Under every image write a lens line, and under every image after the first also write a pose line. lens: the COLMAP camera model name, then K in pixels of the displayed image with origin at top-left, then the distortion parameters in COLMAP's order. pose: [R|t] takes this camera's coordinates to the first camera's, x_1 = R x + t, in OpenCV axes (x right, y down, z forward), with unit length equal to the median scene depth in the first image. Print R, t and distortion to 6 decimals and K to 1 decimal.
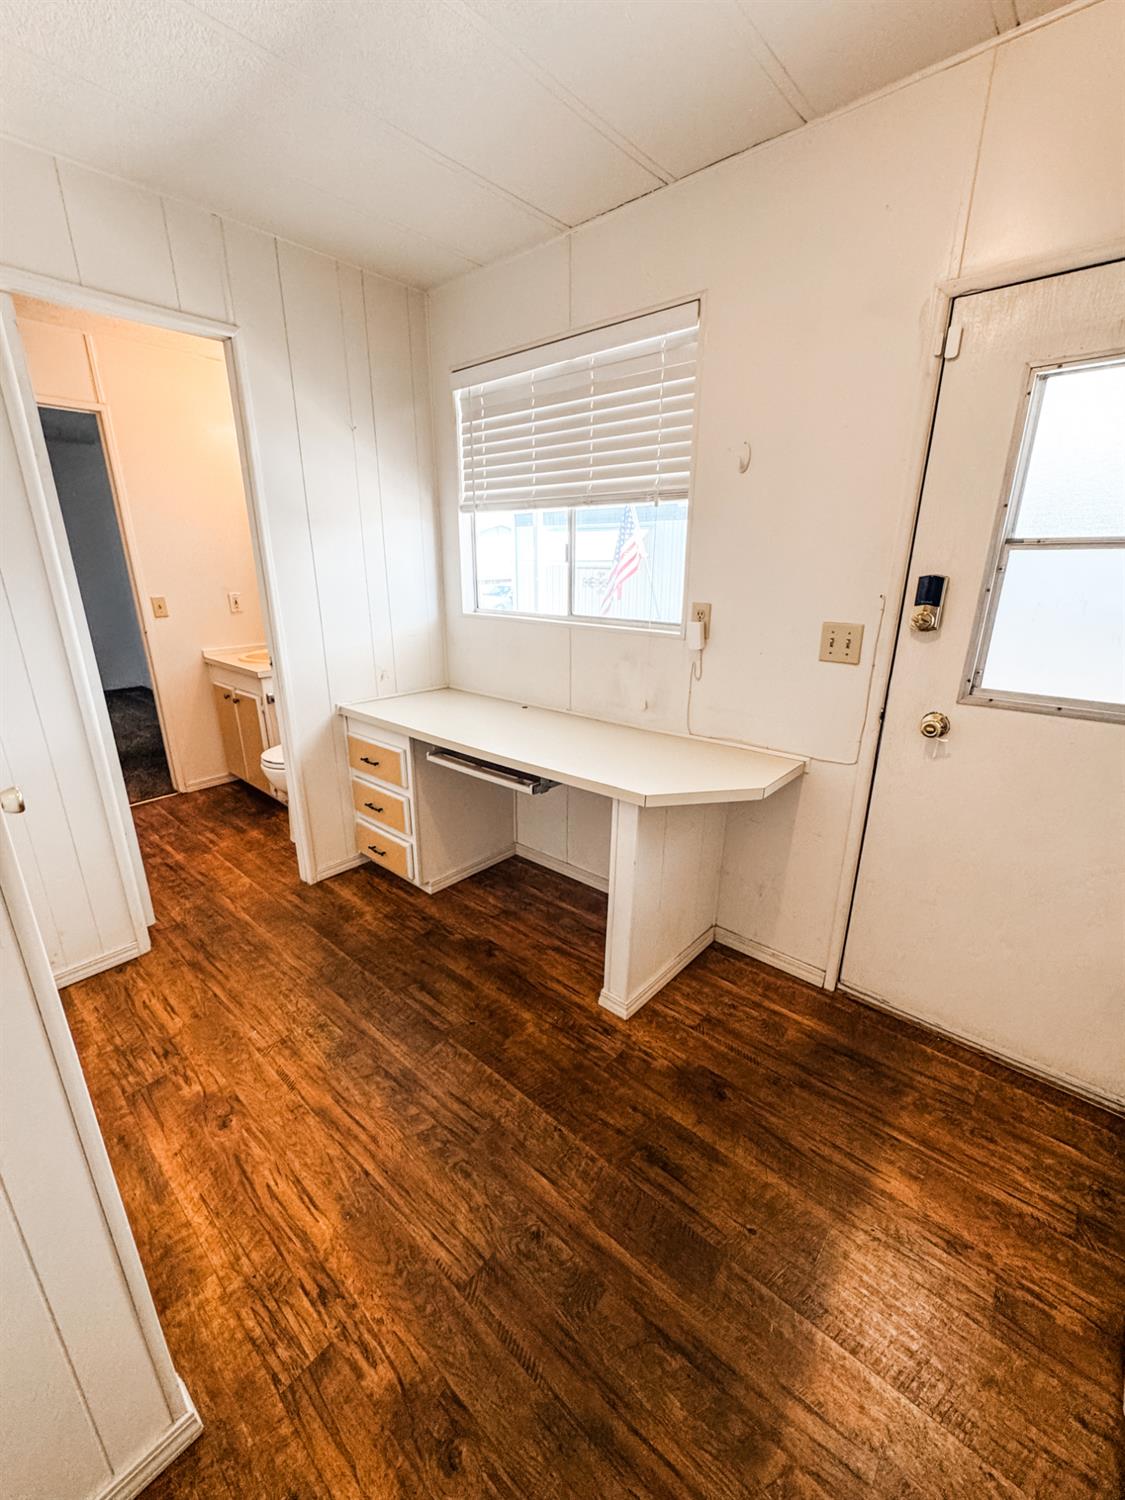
lens RADIAL K [[605.8, 0, 563.9], [0, 605.8, 751.5], [0, 0, 1]] dist [-0.002490, 0.001223]
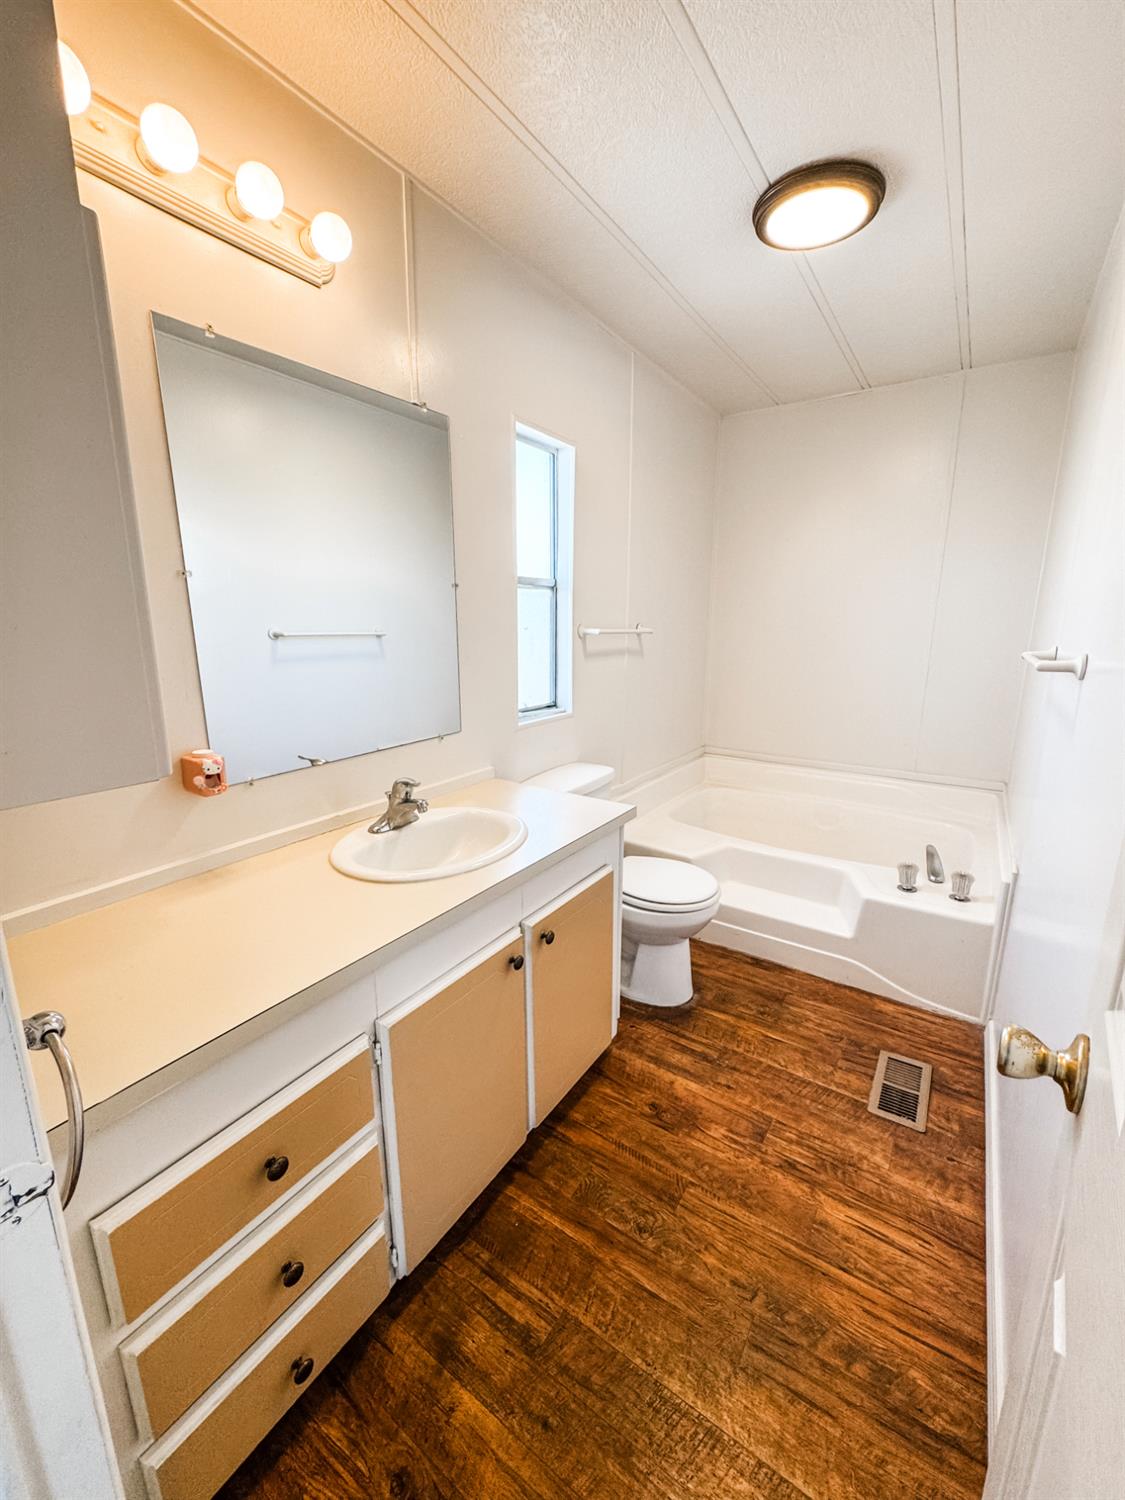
lens RADIAL K [[605.8, 0, 566.9], [0, 605.8, 745.2], [0, 0, 1]] dist [-0.002490, 0.001223]
pose [[-0.991877, 0.028186, -0.124040, 0.189801], [-0.040307, 0.855247, 0.516651, -0.461683], [0.120647, 0.517454, -0.847163, 1.441386]]
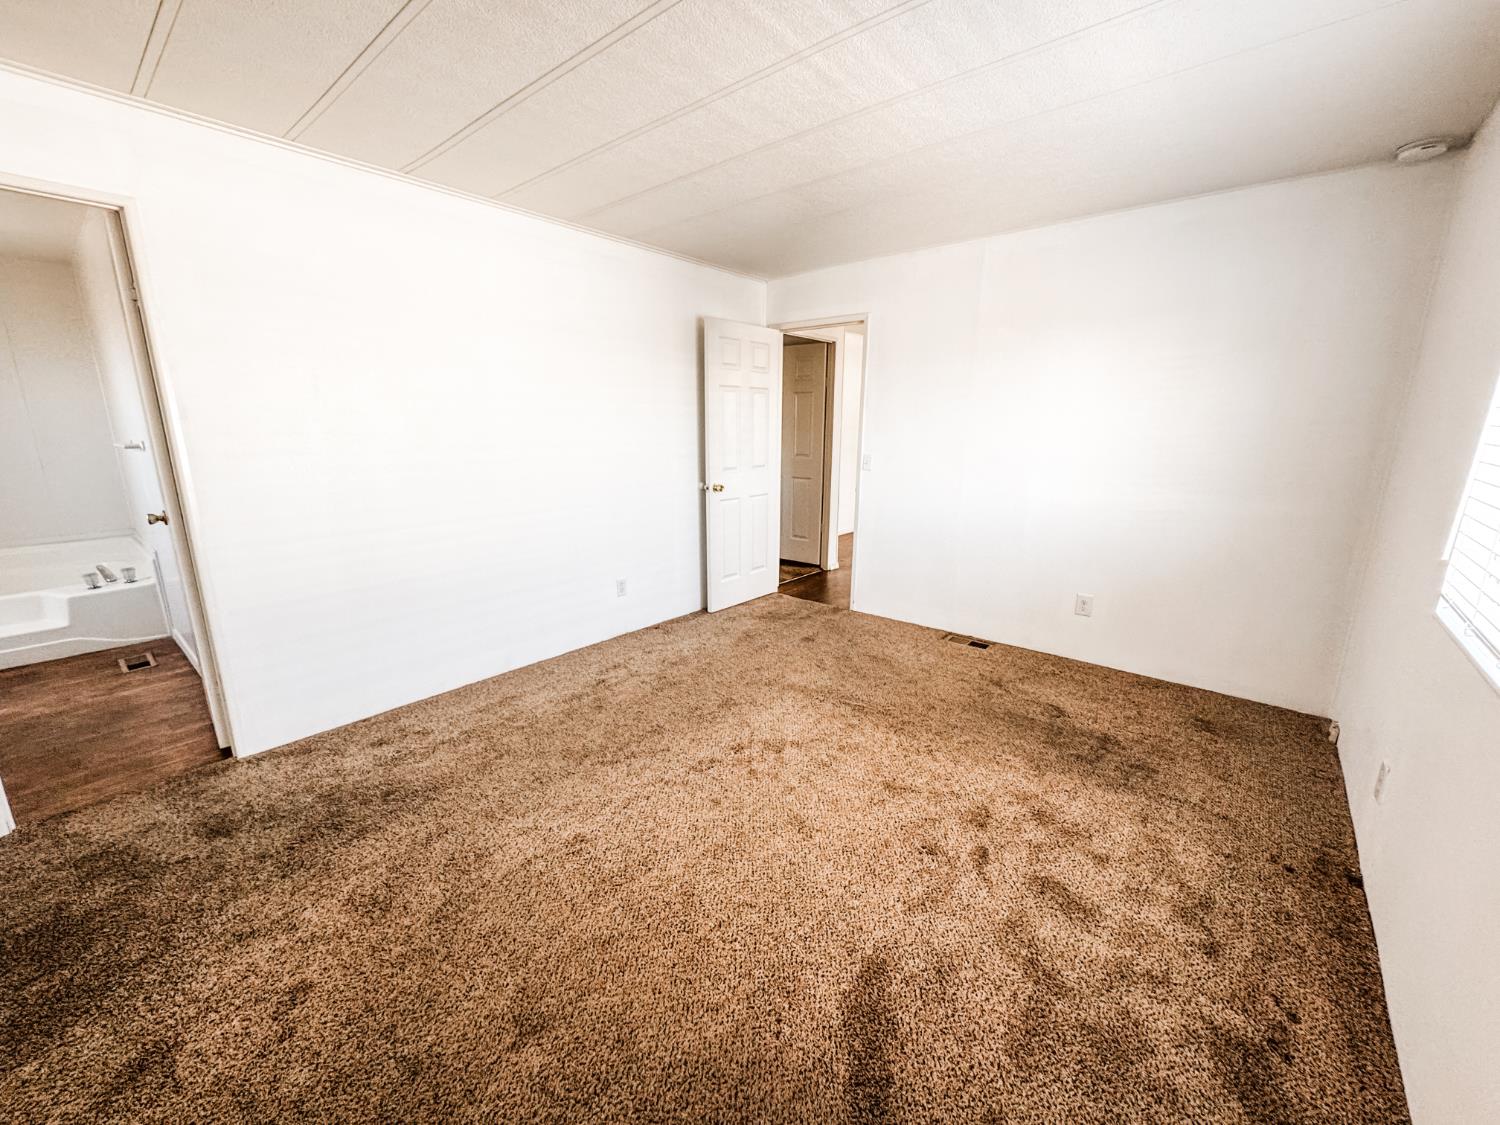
lens RADIAL K [[605.8, 0, 748.8], [0, 605.8, 566.0], [0, 0, 1]] dist [-0.002490, 0.001223]
pose [[0.010362, 0.237439, -0.971347, 1.861684], [-0.323576, 0.919931, 0.221419, -1.021159], [0.946145, 0.312010, 0.086362, 3.005463]]
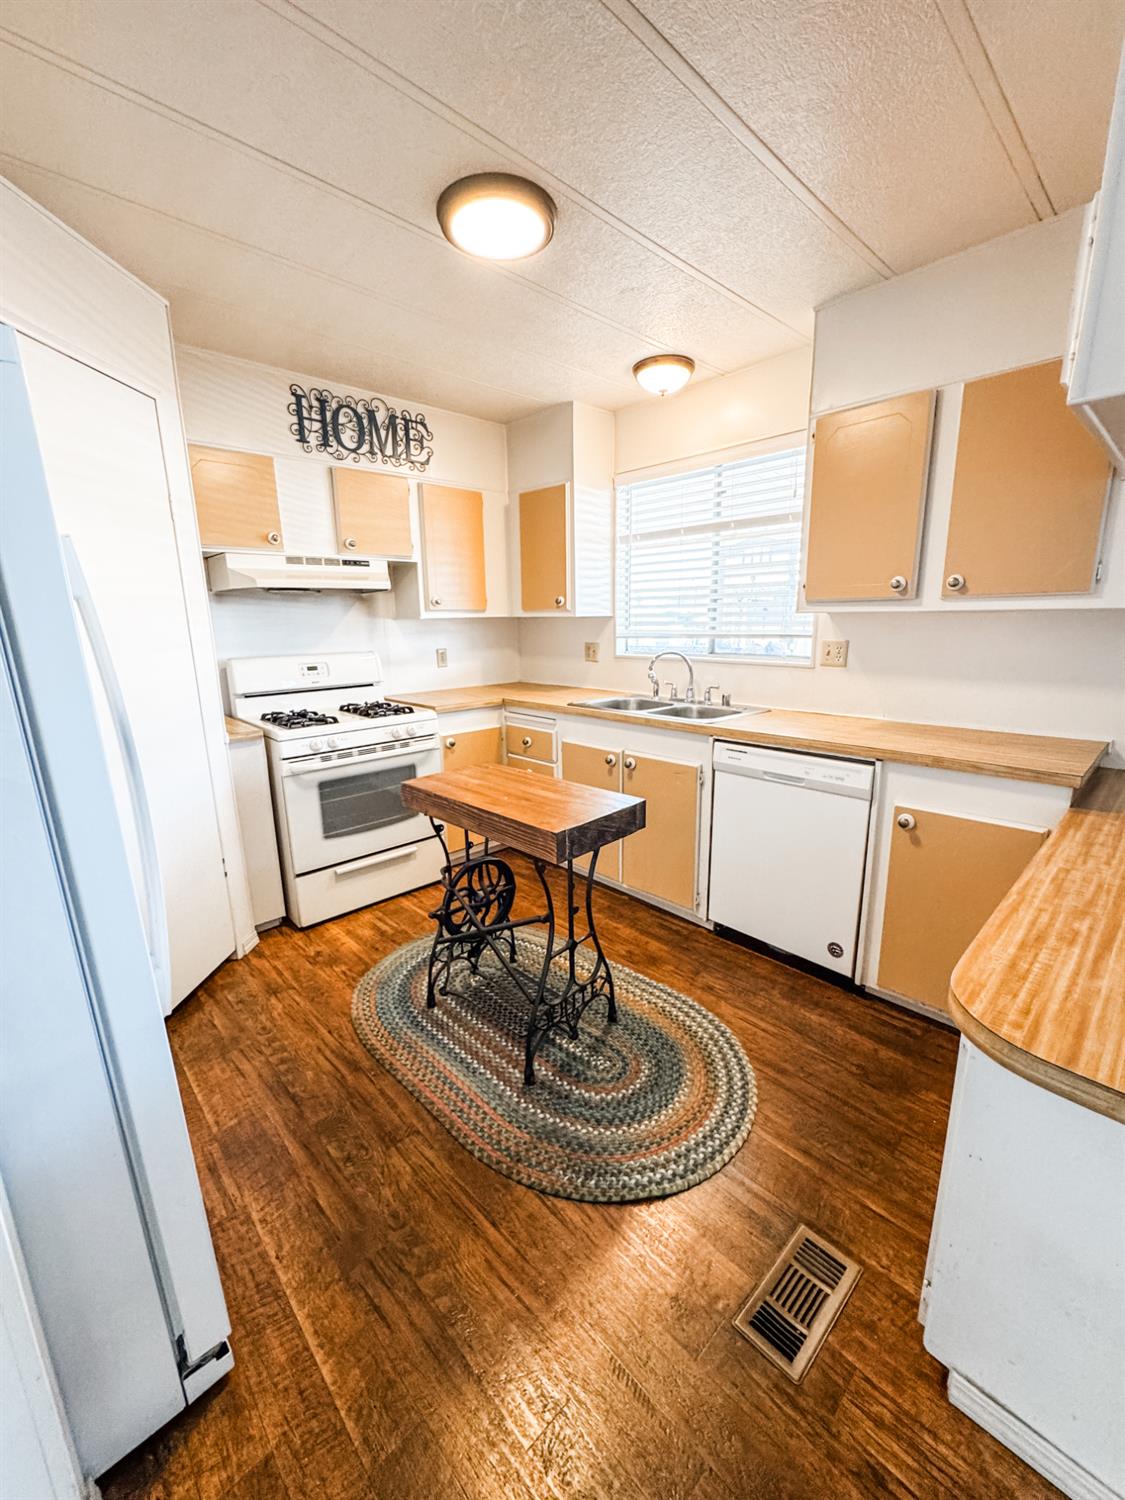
lens RADIAL K [[605.8, 0, 565.2], [0, 605.8, 748.9], [0, 0, 1]] dist [-0.002490, 0.001223]
pose [[-0.995683, -0.003058, 0.092763, -0.580175], [0.045799, 0.853113, 0.519713, -0.494922], [-0.080727, 0.521718, -0.849290, 1.558600]]
